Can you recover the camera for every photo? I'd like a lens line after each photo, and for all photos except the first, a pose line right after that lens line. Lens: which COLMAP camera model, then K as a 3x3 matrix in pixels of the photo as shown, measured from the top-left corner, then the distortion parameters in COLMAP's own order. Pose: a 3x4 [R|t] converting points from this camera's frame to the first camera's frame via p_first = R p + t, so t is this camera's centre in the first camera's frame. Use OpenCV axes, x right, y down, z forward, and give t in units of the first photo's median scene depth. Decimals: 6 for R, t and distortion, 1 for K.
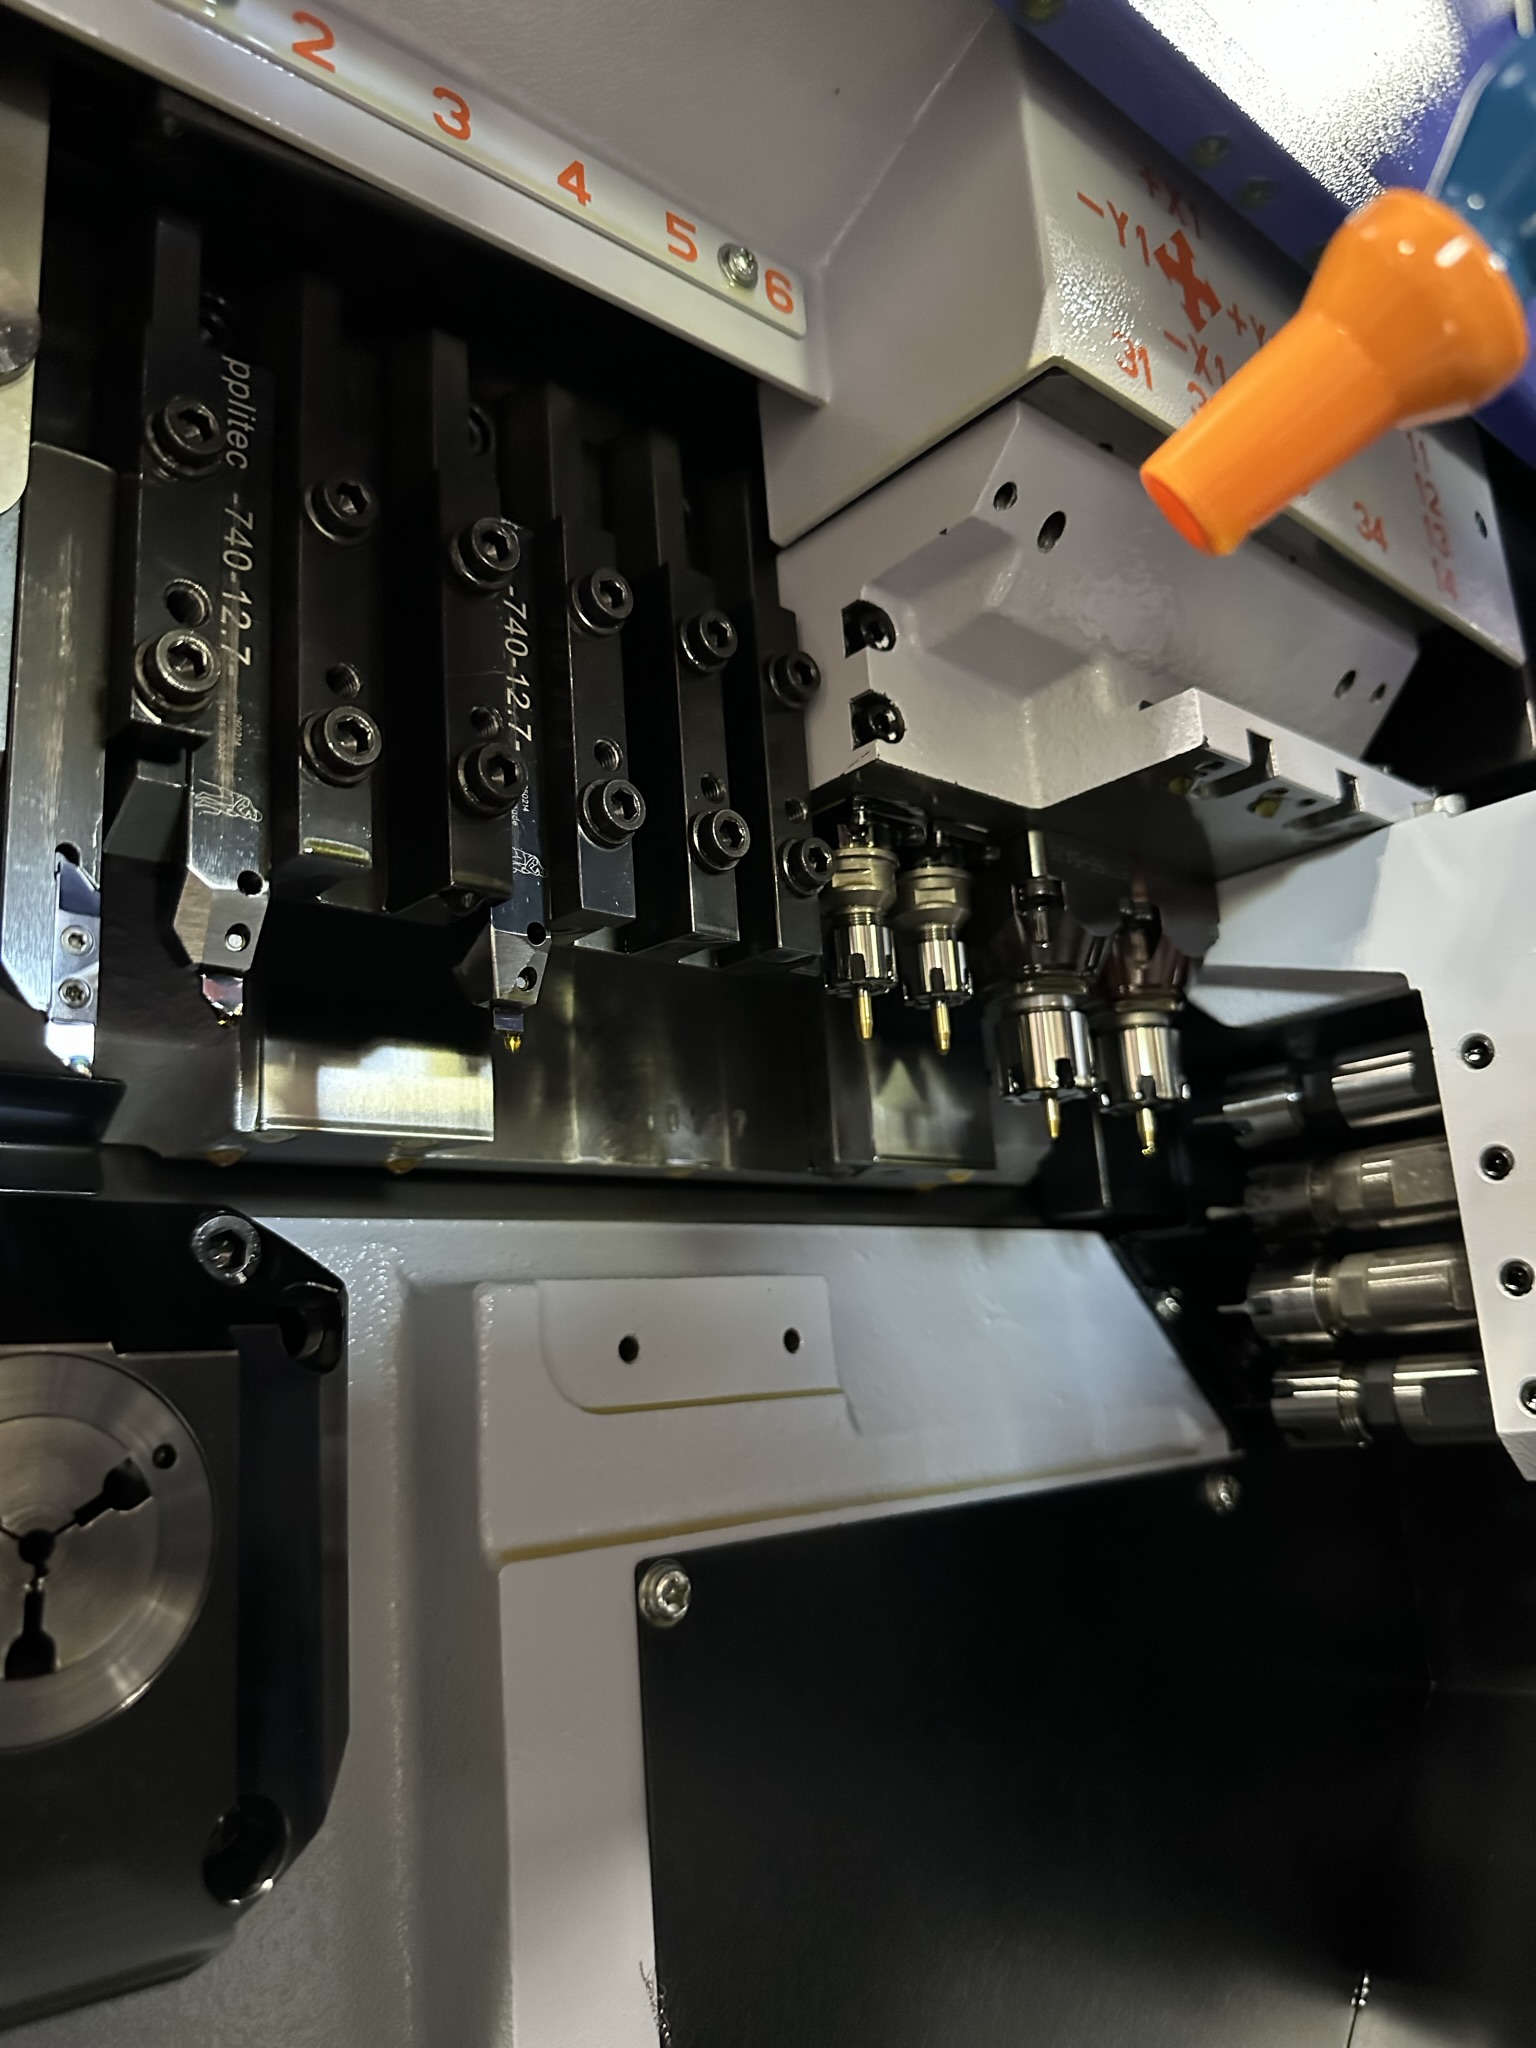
lens RADIAL K [[1473.4, 0, 760.0], [0, 1473.4, 1011.6], [0, 0, 1]] dist [0.038278, -0.066310]
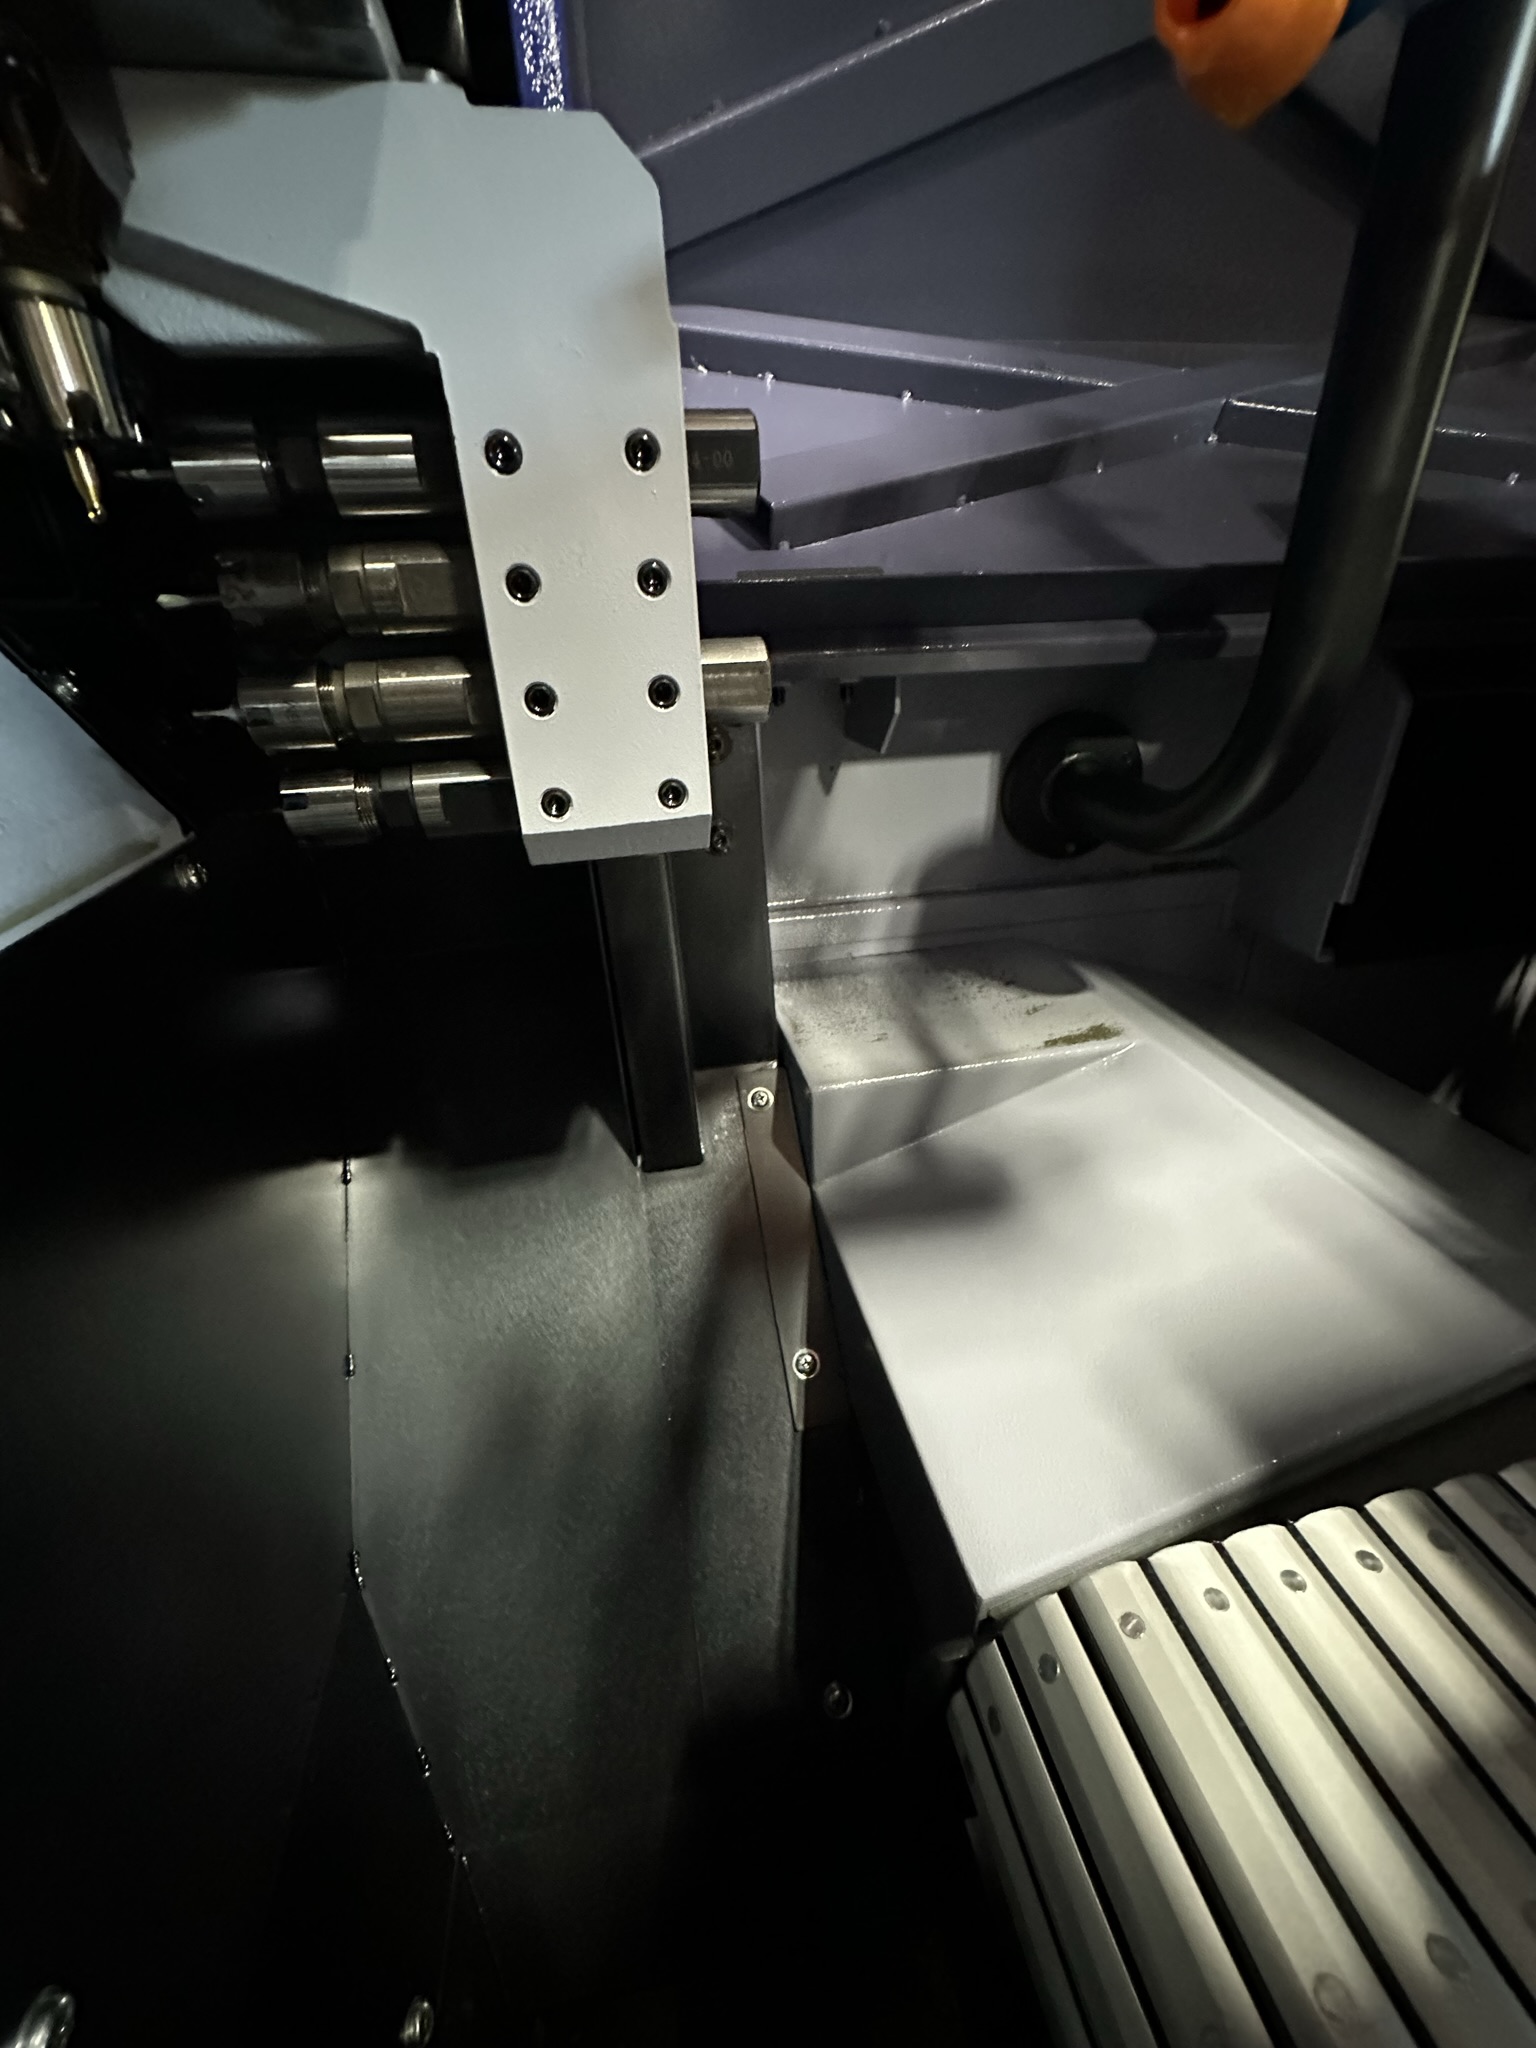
lens RADIAL K [[822.7, 0, 769.2], [0, 822.7, 1024.4], [0, 0, 1]] dist [-0.000570, -0.000999]
pose [[0.496316, -0.351287, 0.793894, 0.010016], [-0.204827, 0.841274, 0.500303, 0.037152], [-0.843633, -0.410919, 0.345585, 0.519423]]
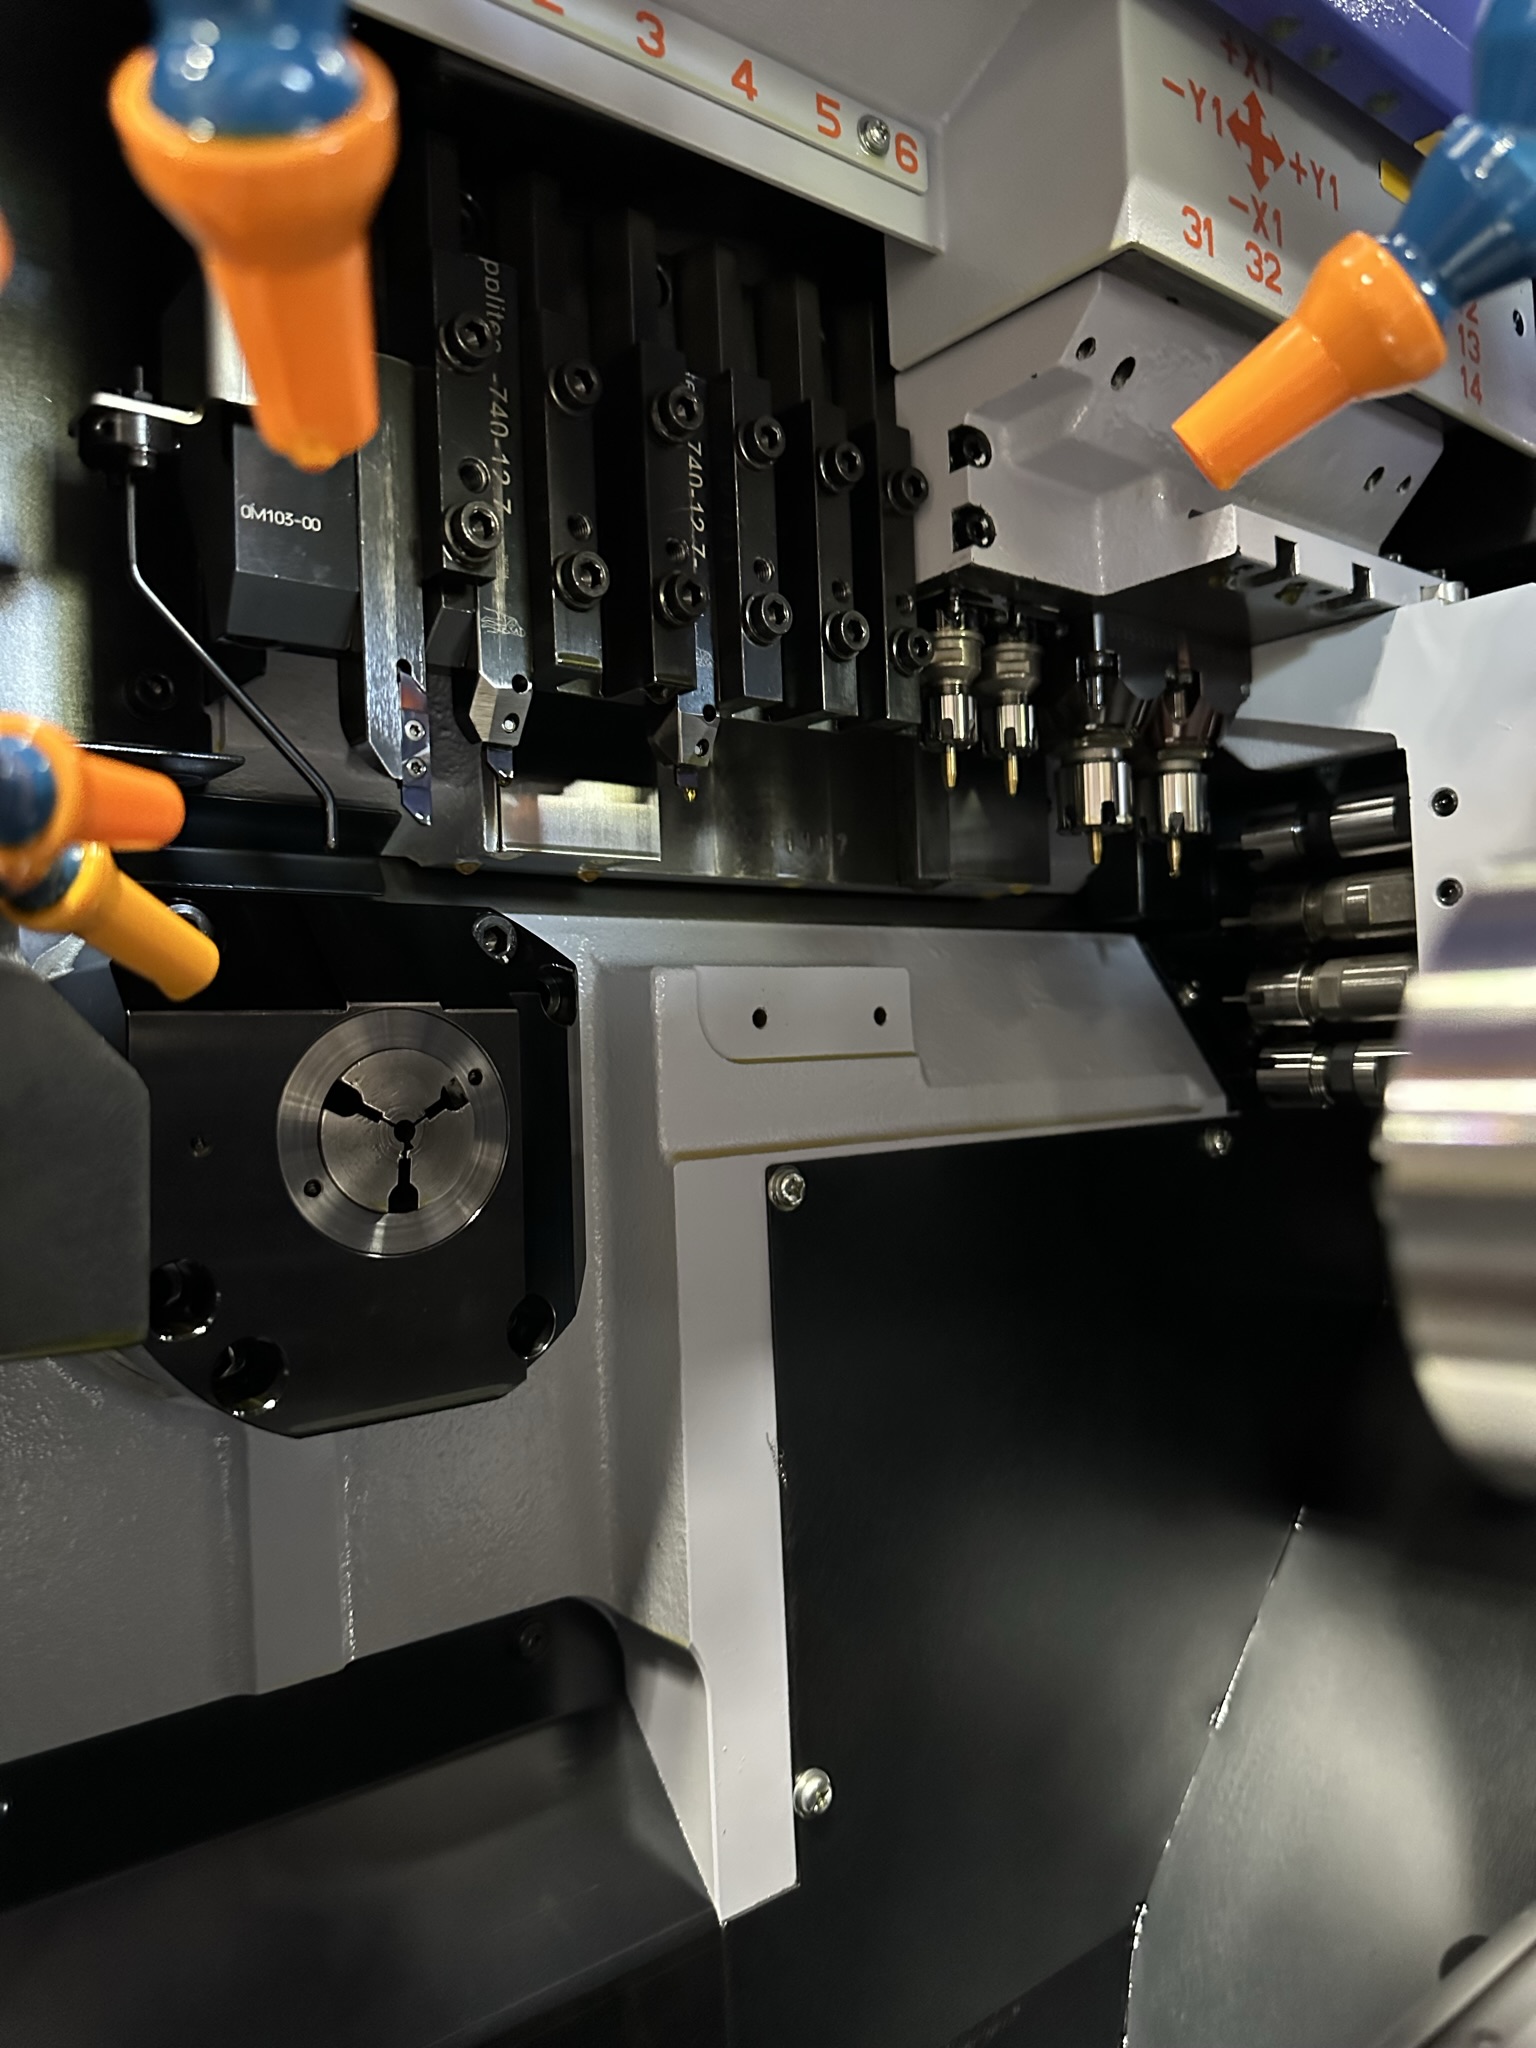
lens RADIAL K [[1473.4, 0, 758.7], [0, 1473.4, 993.1], [0, 0, 1]] dist [0.038278, -0.066310]
pose [[0.998844, 0.026301, -0.040233, -0.037148], [-0.017673, 0.979338, 0.201455, -0.057619], [0.044700, -0.200511, 0.978671, -0.282187]]
